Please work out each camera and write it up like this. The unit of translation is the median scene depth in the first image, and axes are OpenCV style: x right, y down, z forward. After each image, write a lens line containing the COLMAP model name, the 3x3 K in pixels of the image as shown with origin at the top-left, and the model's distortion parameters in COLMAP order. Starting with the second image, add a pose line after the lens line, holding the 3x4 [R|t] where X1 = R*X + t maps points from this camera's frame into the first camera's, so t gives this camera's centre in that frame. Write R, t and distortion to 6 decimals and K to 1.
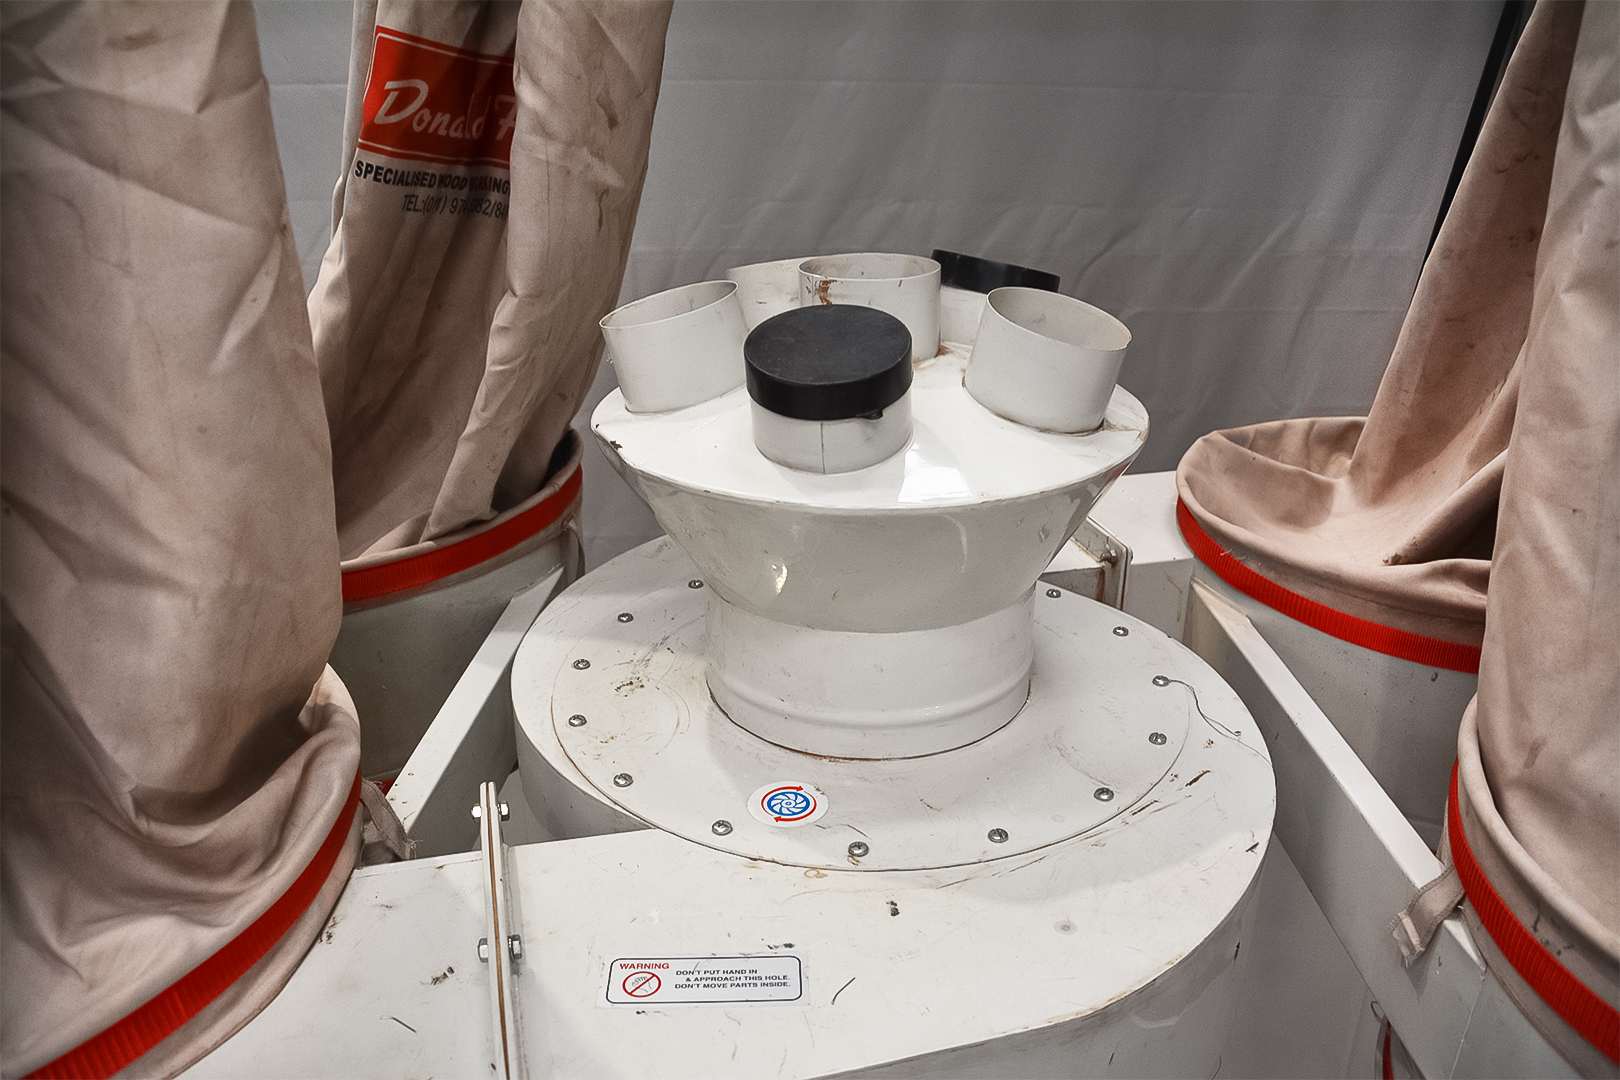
lens RADIAL K [[1258.0, 0, 818.8], [0, 1258.0, 564.0], [0, 0, 1]] dist [-0.165080, 0.114867]
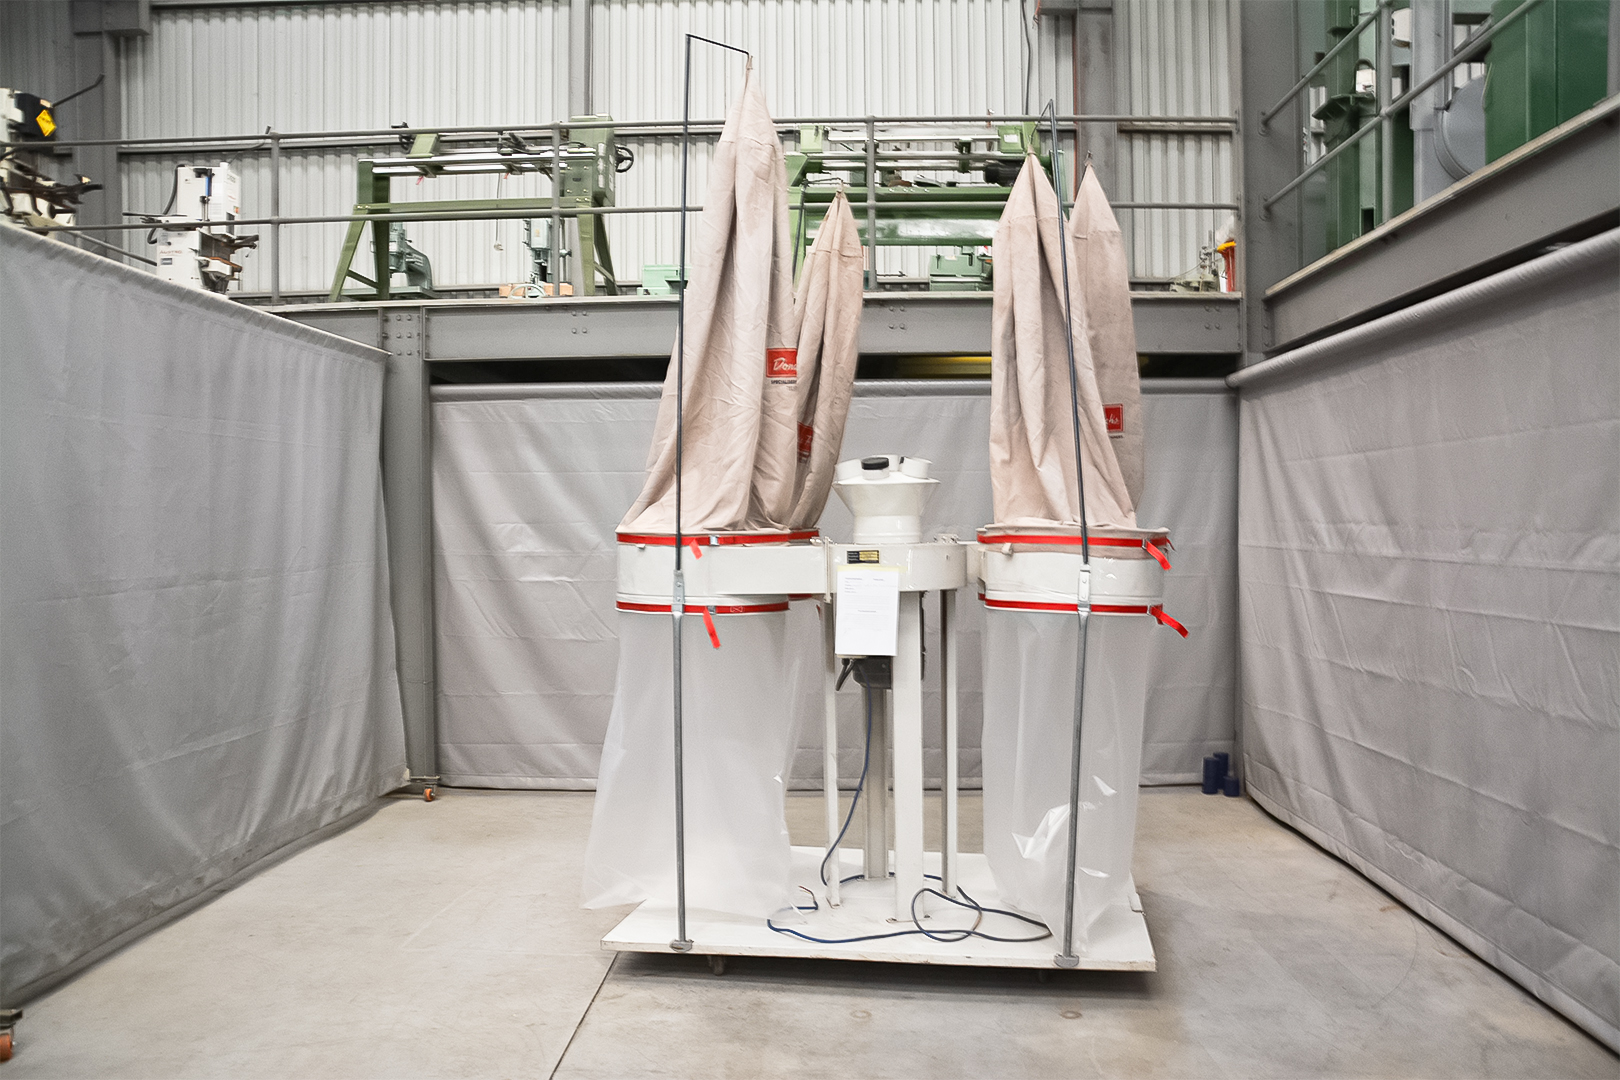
lens RADIAL K [[1258.0, 0, 818.8], [0, 1258.0, 564.0], [0, 0, 1]] dist [-0.165080, 0.114867]
pose [[0.993552, -0.009400, -0.112988, 0.300444], [-0.032176, 0.932207, -0.360492, 1.793272], [0.108717, 0.361803, 0.925894, -3.216514]]
